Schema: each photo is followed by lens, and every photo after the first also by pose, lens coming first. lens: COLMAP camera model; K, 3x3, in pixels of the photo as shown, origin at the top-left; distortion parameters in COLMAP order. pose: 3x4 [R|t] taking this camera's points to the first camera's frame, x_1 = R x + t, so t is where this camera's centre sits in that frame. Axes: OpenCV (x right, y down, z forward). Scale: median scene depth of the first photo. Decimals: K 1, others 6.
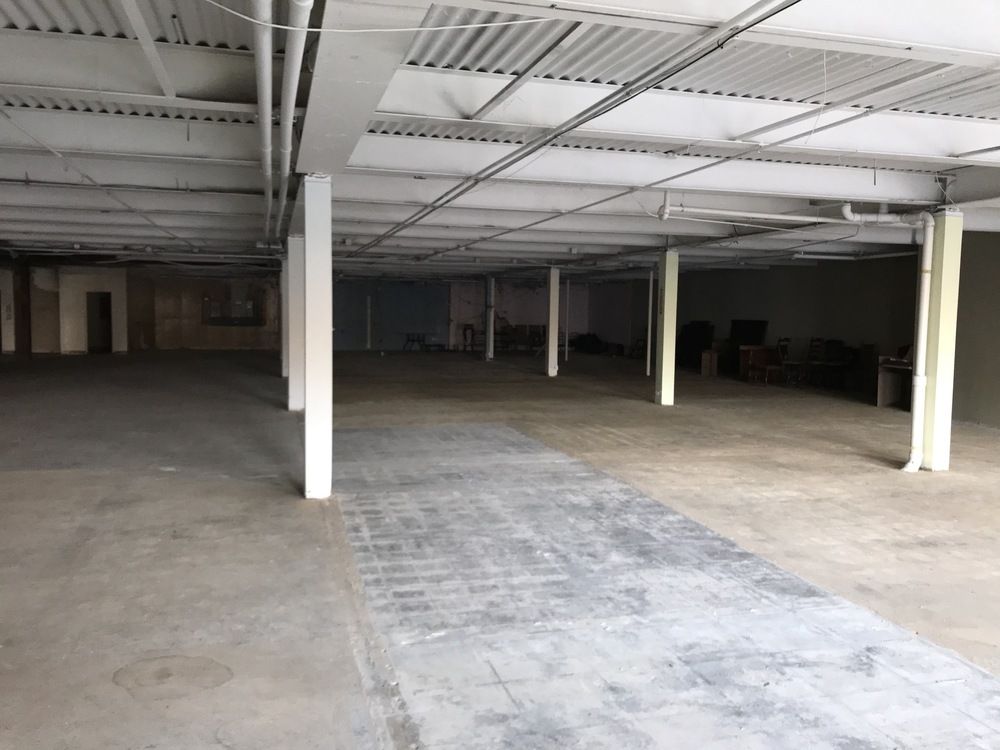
lens RADIAL K [[811.0, 0, 499.5], [0, 811.0, 383.1], [0, 0, 1]] dist [0.031792, -0.030384]
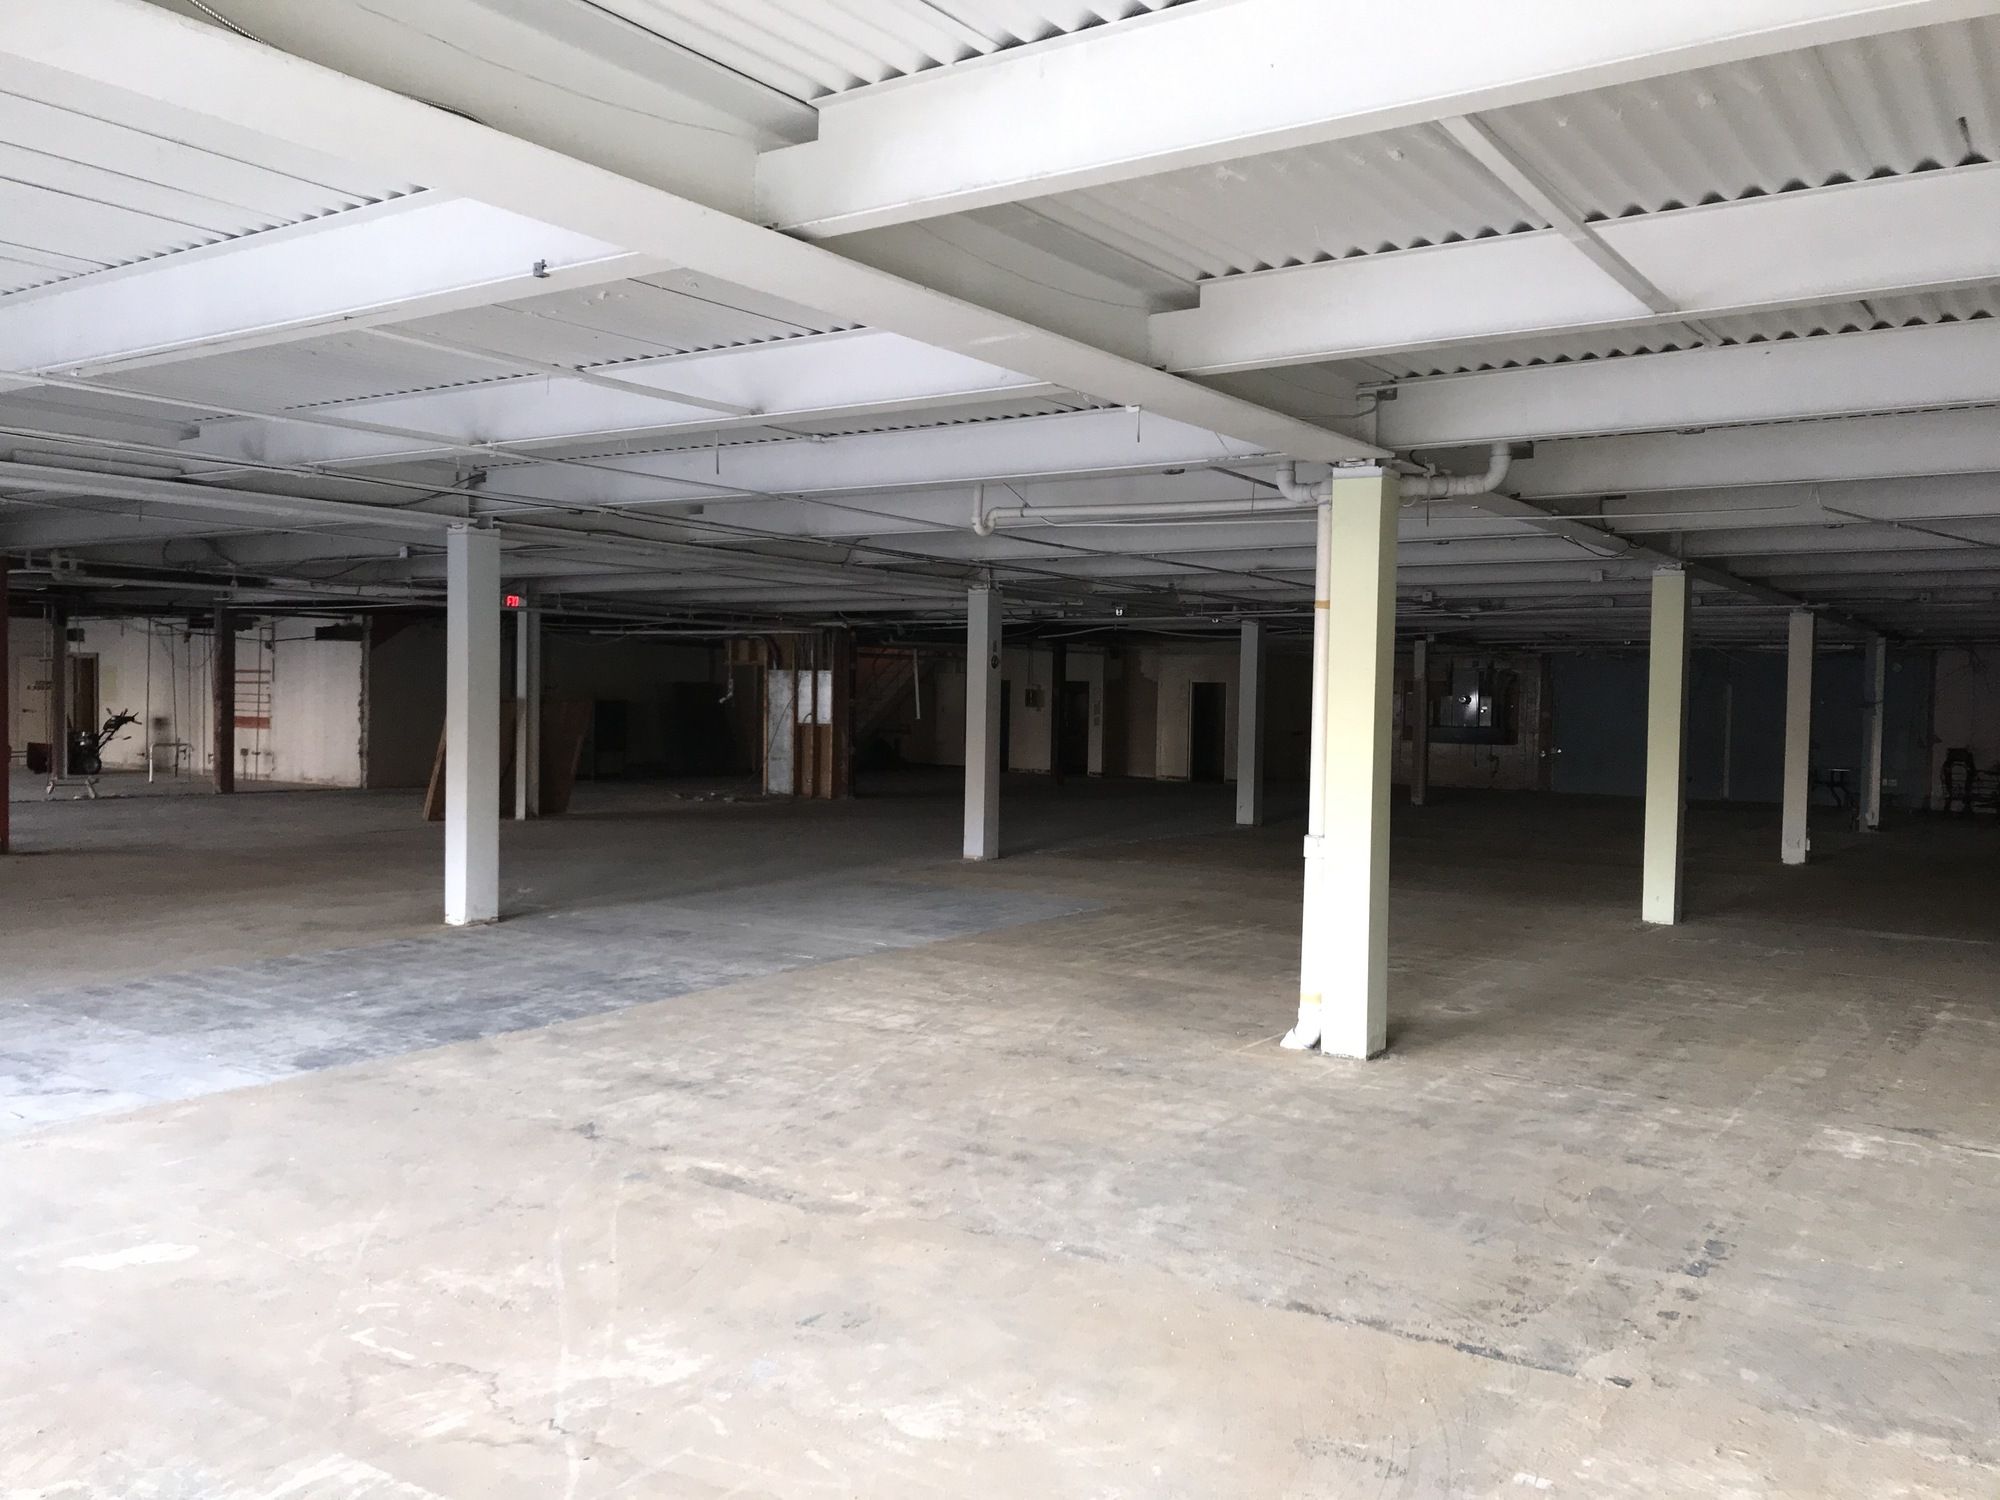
lens RADIAL K [[1622.0, 0, 1002.3], [0, 1622.0, 737.9], [0, 0, 1]] dist [0.031792, -0.030384]
pose [[0.642610, 0.016352, -0.766019, 0.454570], [-0.077716, 0.996007, -0.043934, -0.004128], [0.762242, 0.087764, 0.641315, 0.122572]]
